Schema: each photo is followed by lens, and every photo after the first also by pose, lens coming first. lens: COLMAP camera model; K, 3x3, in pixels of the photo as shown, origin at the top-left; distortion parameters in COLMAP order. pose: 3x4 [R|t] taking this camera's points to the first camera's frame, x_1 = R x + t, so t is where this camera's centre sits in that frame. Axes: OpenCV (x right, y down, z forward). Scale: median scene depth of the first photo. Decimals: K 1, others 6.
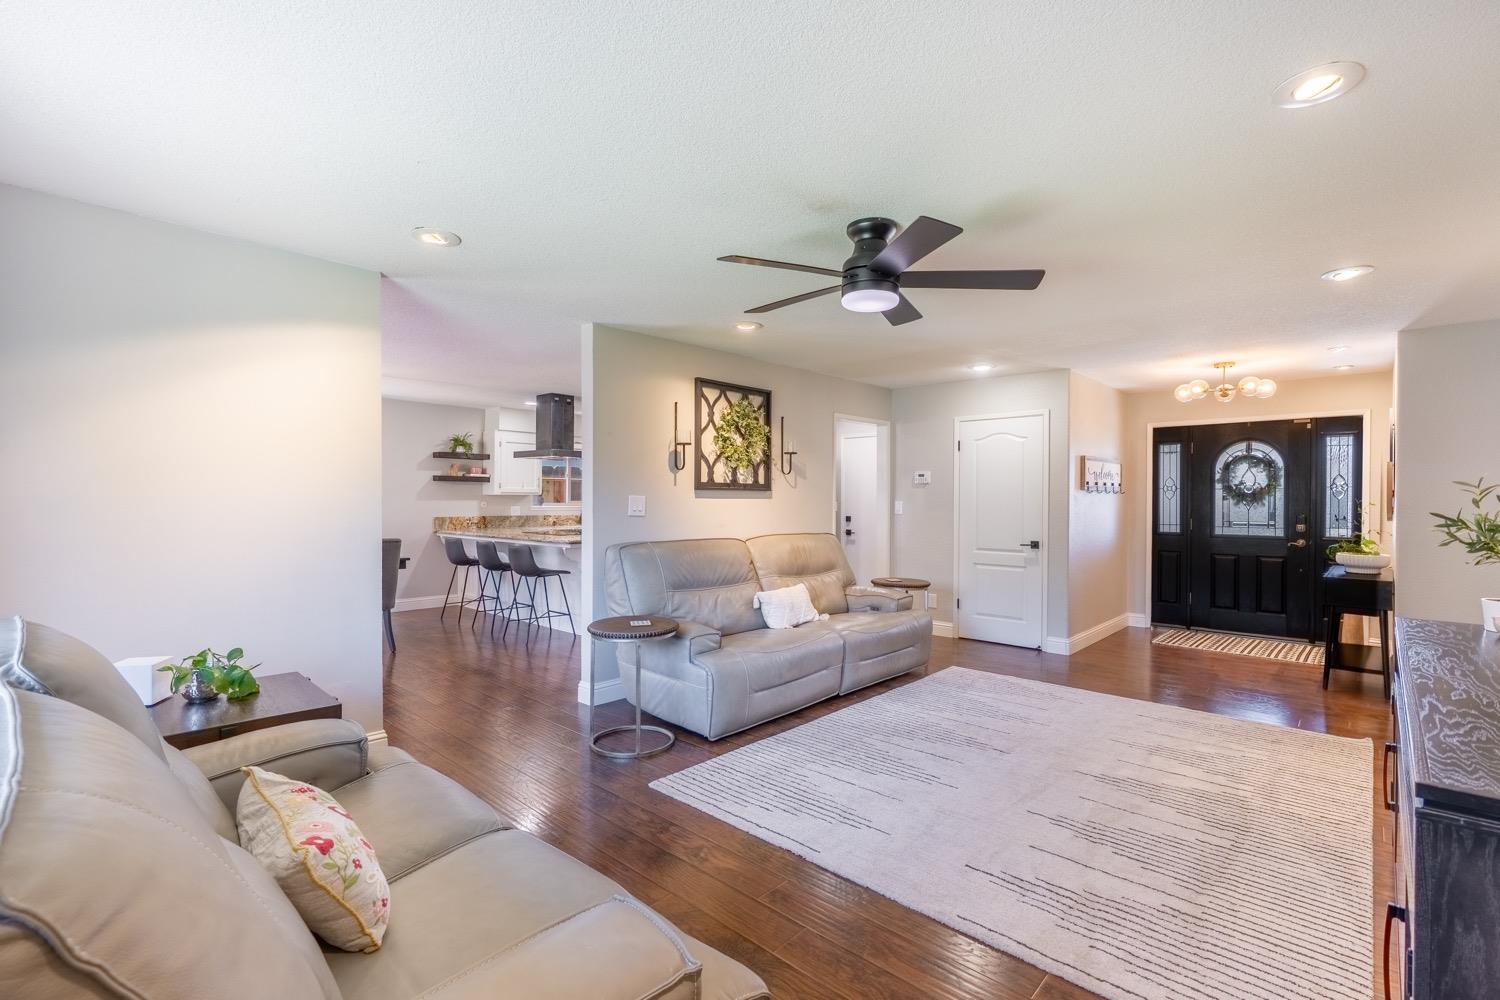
lens RADIAL K [[681.4, 0, 752.4], [0, 681.4, 500.9], [0, 0, 1]] dist [0.002525, -0.000004]
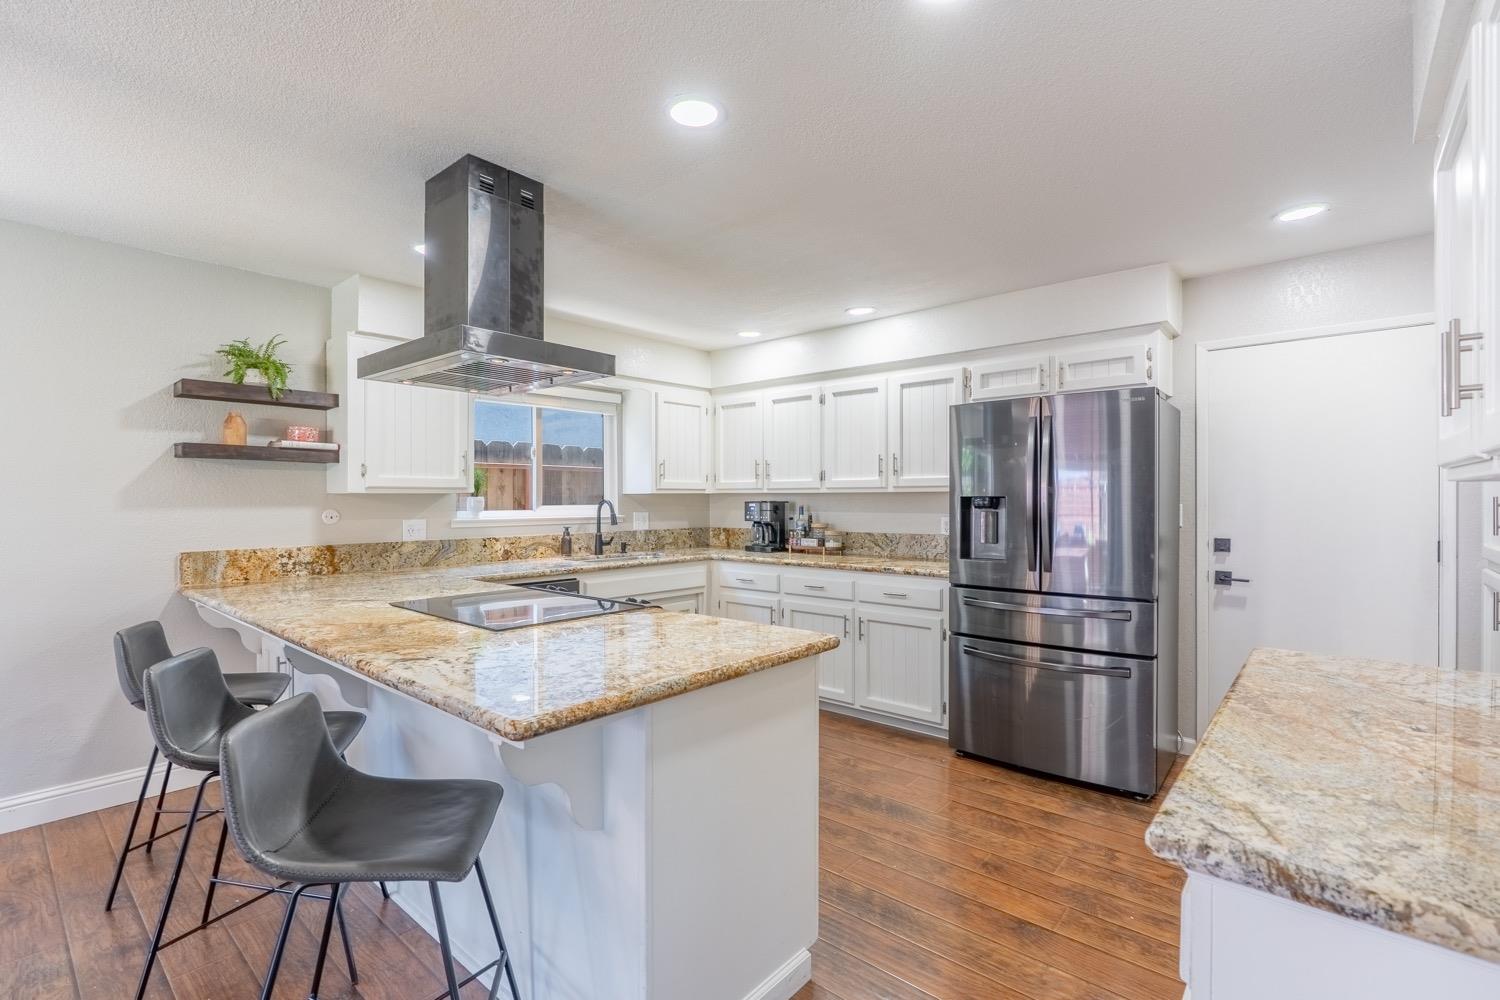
lens RADIAL K [[681.4, 0, 746.9], [0, 681.4, 499.4], [0, 0, 1]] dist [0.002525, -0.000004]
pose [[0.999741, -0.007996, 0.021289, -0.152870], [0.008107, 0.999954, -0.005136, -0.001232], [-0.021247, 0.005307, 0.999760, 0.594943]]
